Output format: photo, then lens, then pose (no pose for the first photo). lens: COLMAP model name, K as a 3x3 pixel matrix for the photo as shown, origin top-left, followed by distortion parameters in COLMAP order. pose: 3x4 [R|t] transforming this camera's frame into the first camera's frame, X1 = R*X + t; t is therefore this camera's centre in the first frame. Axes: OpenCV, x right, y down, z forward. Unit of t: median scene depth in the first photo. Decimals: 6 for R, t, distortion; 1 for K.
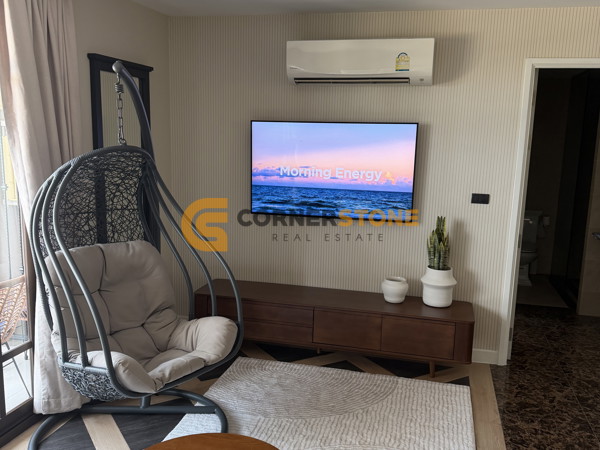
lens RADIAL K [[575.7, 0, 300.8], [0, 575.7, 235.0], [0, 0, 1]] dist [0.052178, 0.000000]
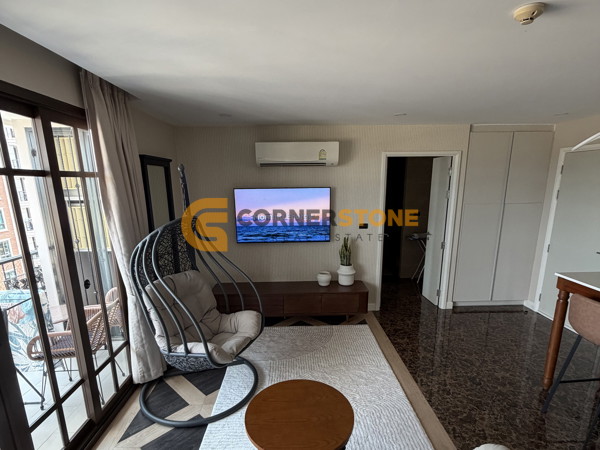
lens RADIAL K [[327.0, 0, 303.3], [0, 327.0, 254.9], [0, 0, 1]] dist [-0.002765, 0.004897]
pose [[0.961261, -0.096112, 0.258341, -0.171262], [0.082846, 0.994645, 0.061781, -0.053624], [-0.262896, -0.037985, 0.964076, 0.019245]]
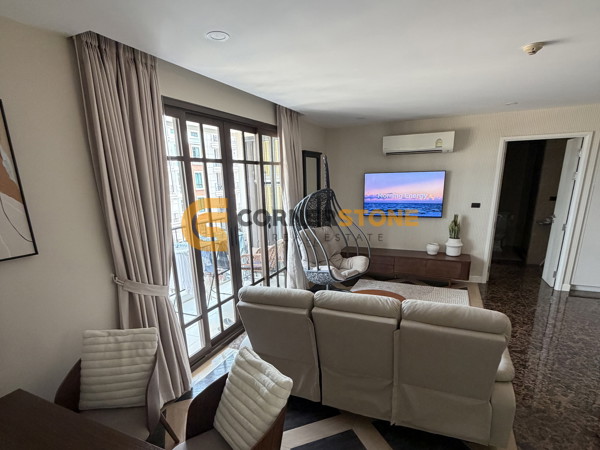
lens RADIAL K [[327.0, 0, 296.1], [0, 327.0, 264.4], [0, 0, 1]] dist [-0.002765, 0.004897]
pose [[0.981266, -0.001682, -0.192649, -0.112645], [0.019095, 0.995887, 0.088566, 0.036316], [0.191708, -0.090585, 0.977263, -0.339792]]
